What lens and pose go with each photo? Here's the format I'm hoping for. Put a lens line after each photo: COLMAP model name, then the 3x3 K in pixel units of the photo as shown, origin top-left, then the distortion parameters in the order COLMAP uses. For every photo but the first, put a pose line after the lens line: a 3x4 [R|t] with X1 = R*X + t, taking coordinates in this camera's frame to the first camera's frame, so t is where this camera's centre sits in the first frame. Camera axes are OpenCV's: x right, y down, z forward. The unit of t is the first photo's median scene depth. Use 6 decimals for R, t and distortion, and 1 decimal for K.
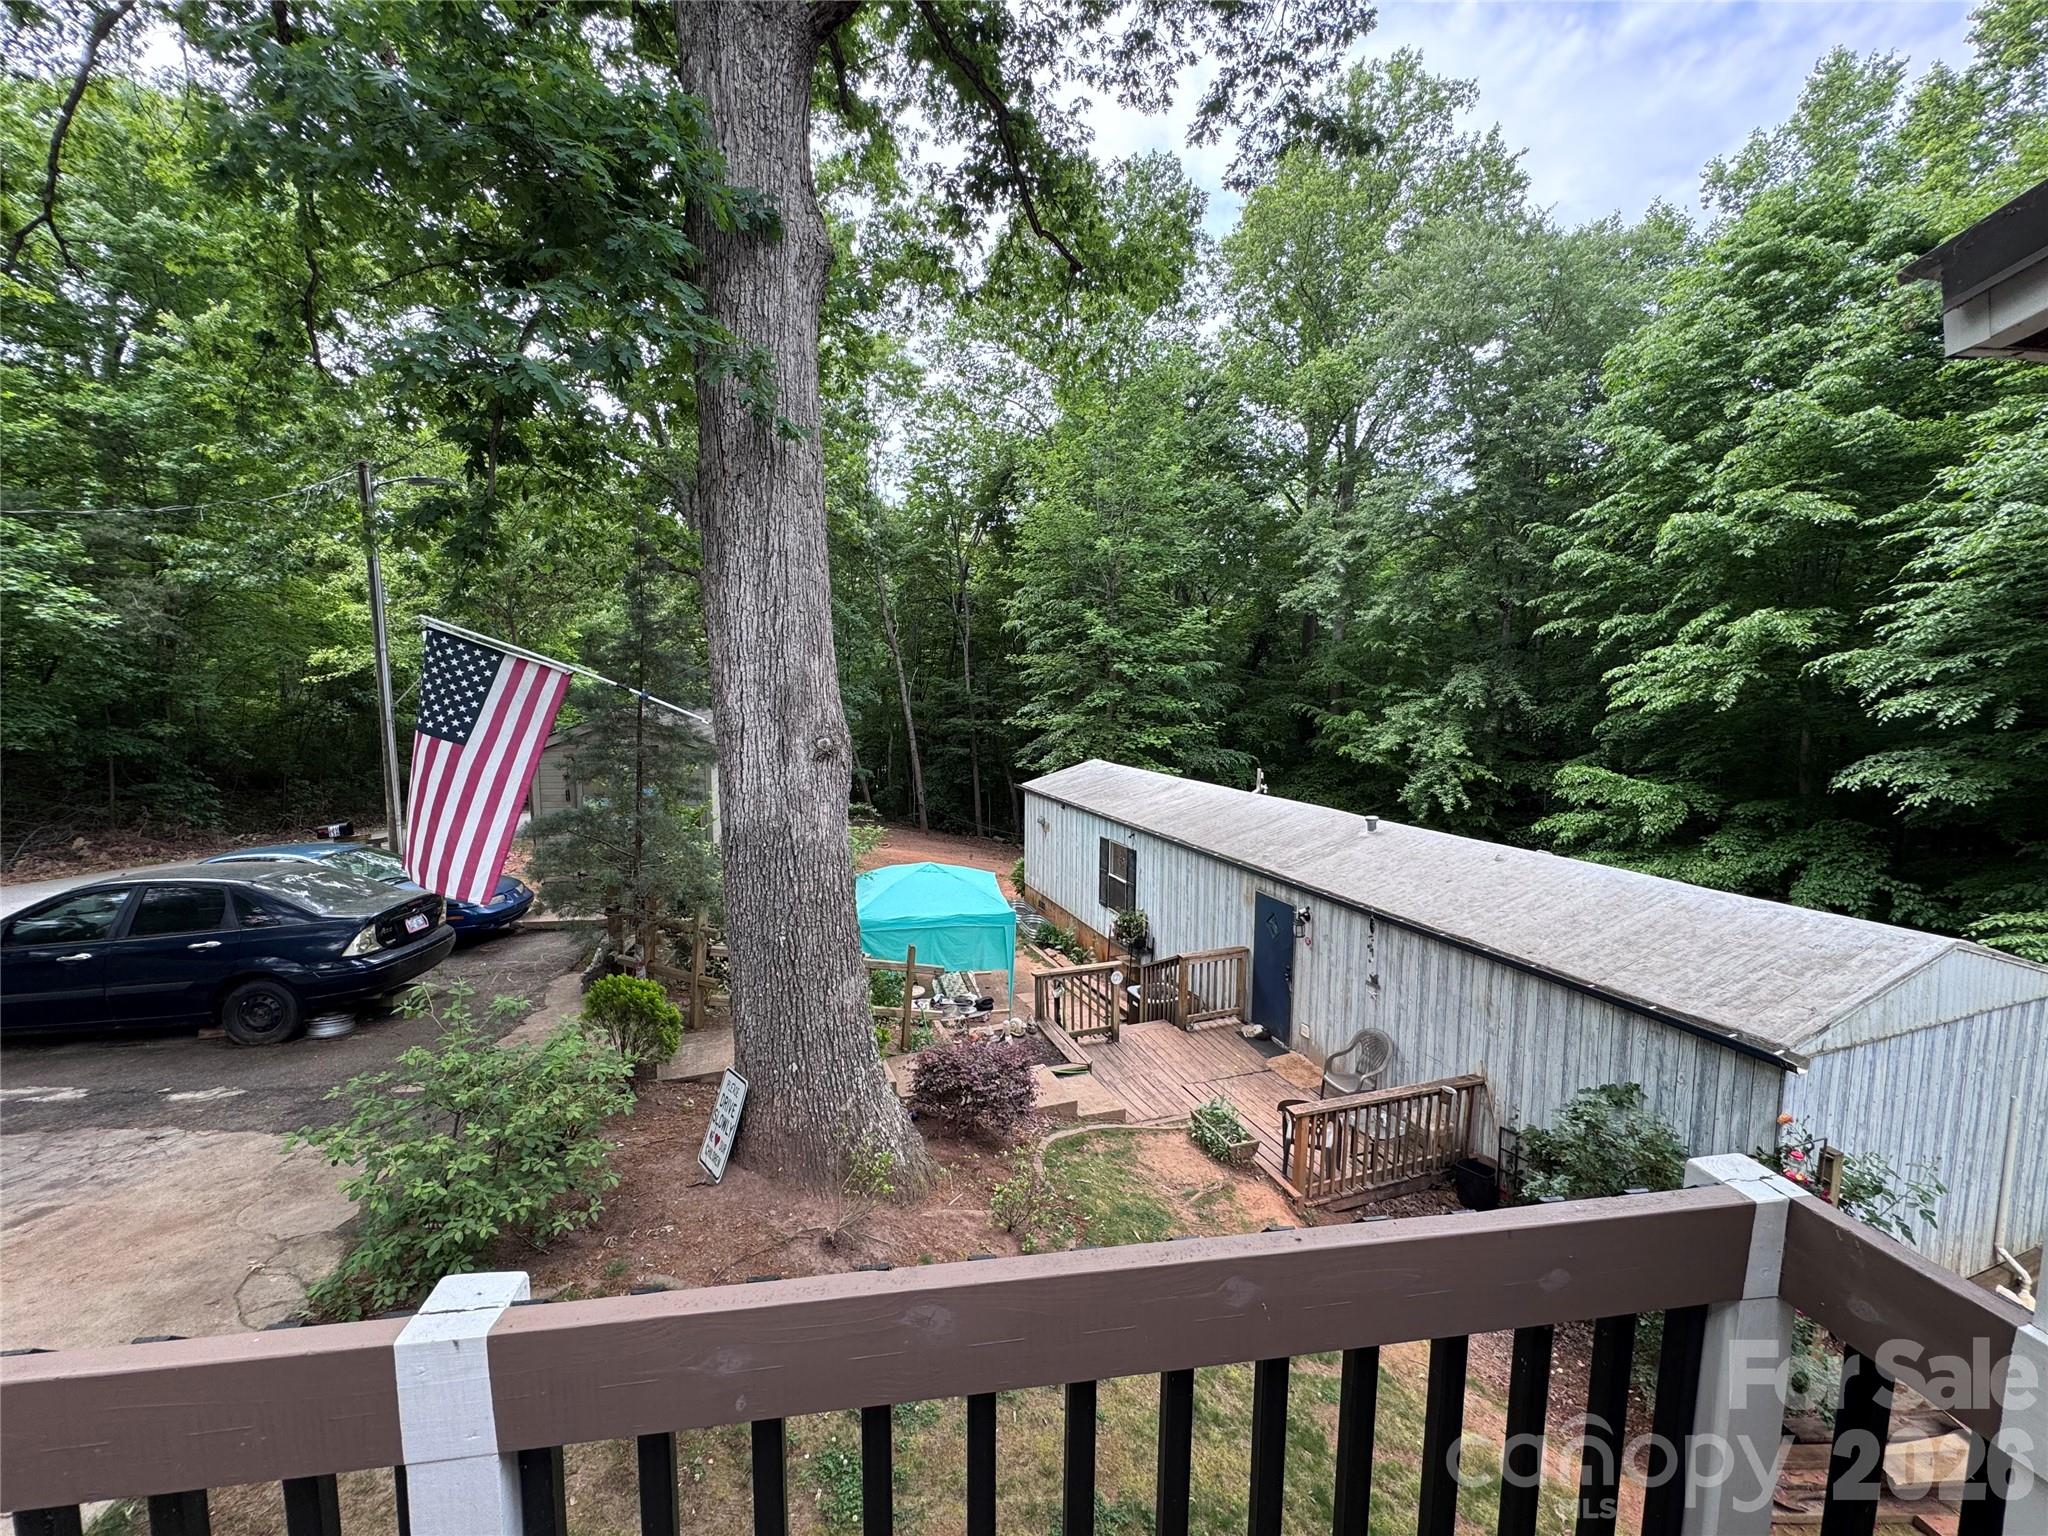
lens RADIAL K [[812.7, 0, 1011.8], [0, 812.7, 765.8], [0, 0, 1]] dist [-0.003452, -0.000119]
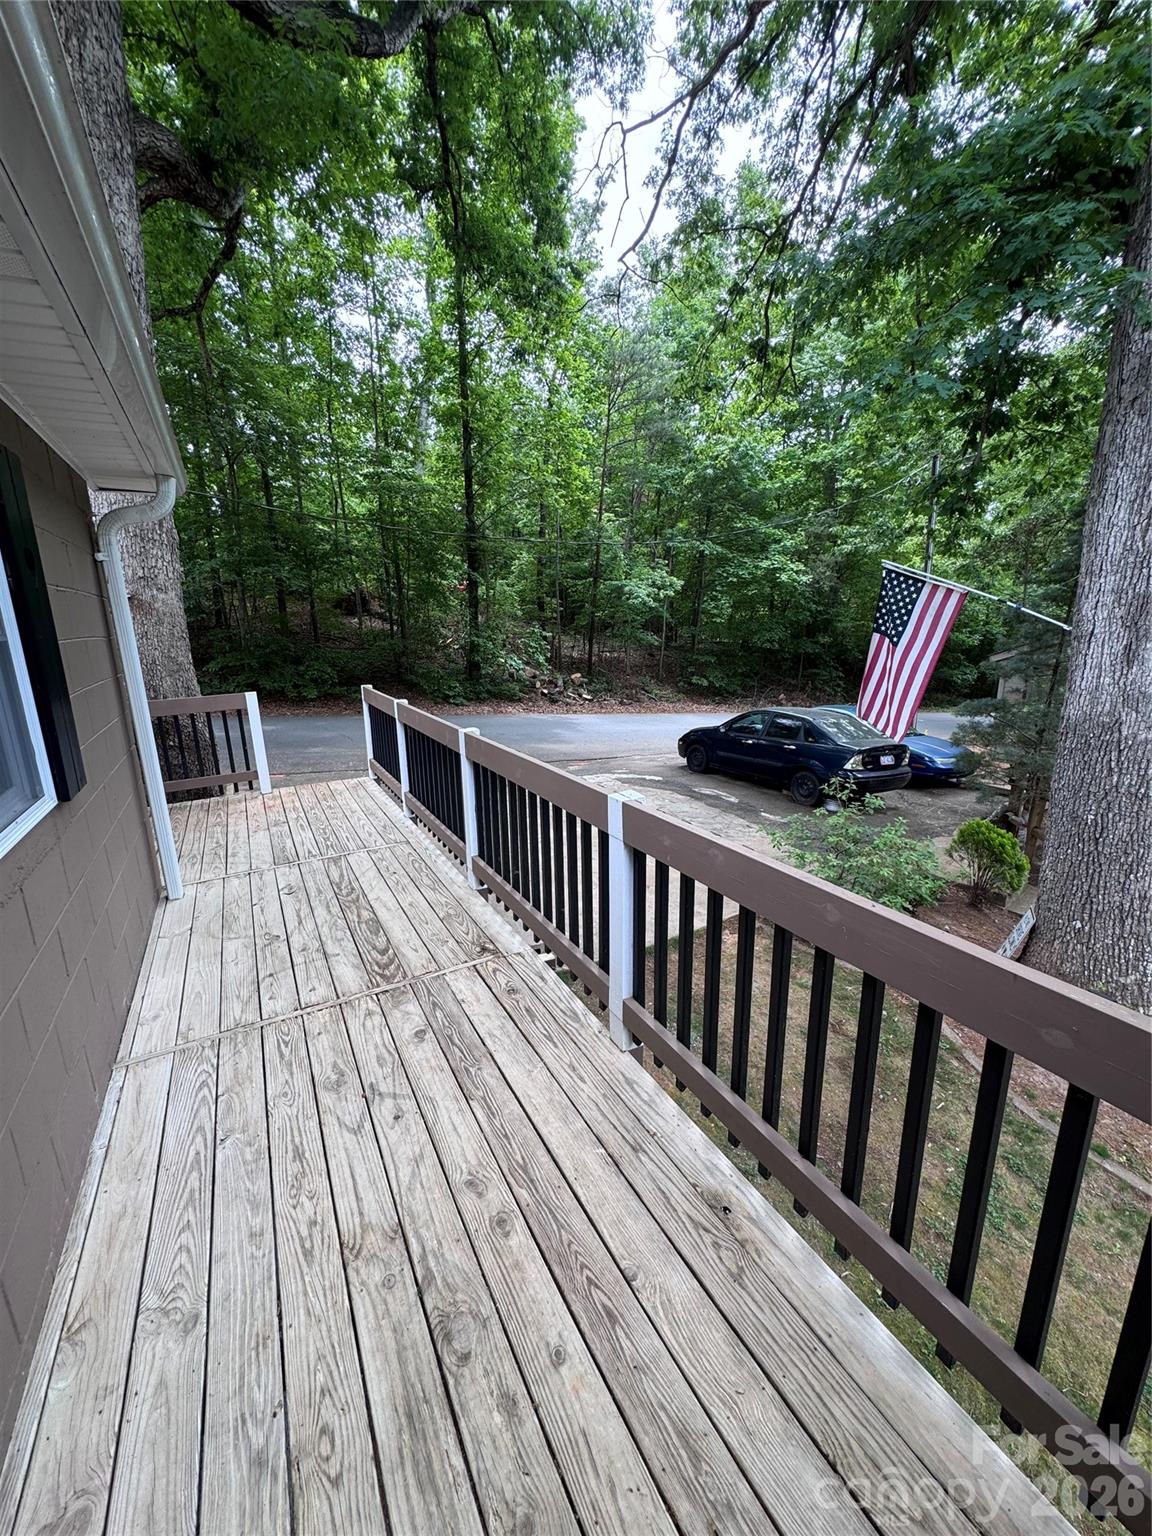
lens RADIAL K [[609.5, 0, 576.0], [0, 609.5, 768.0], [0, 0, 1]] dist [-0.003452, -0.000119]
pose [[0.345425, 0.207985, -0.915108, 0.173373], [-0.067122, 0.978110, 0.196967, 0.014255], [0.936043, -0.006613, 0.351824, -0.001767]]
